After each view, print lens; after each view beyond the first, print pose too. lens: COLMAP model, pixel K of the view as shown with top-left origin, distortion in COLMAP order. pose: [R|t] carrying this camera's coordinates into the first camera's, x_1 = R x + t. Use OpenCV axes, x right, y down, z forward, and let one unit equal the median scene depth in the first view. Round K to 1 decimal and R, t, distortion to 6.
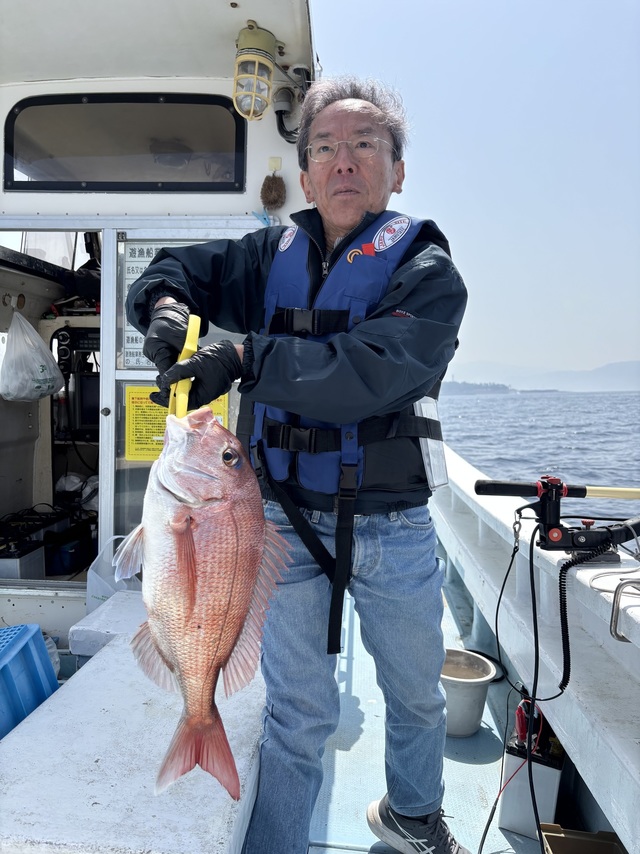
lens RADIAL K [[654.3, 0, 319.0], [0, 654.3, 433.4], [0, 0, 1]] dist [0.014327, -0.010006]
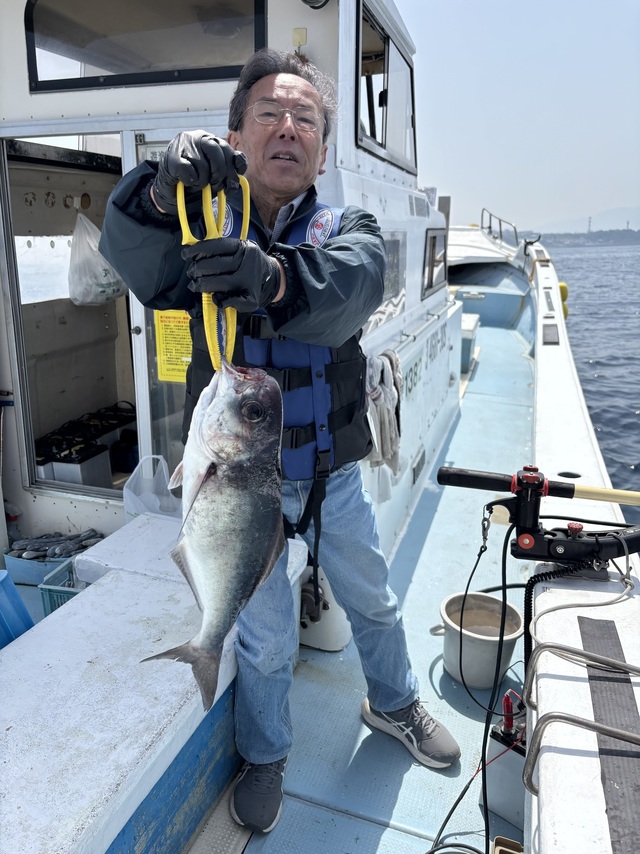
lens RADIAL K [[654.3, 0, 315.4], [0, 654.3, 426.2], [0, 0, 1]] dist [0.014327, -0.010006]
pose [[0.967567, 0.053678, -0.246846, 0.252910], [-0.001039, 0.978001, 0.208599, -0.134899], [0.252613, -0.201577, 0.946337, 0.150300]]
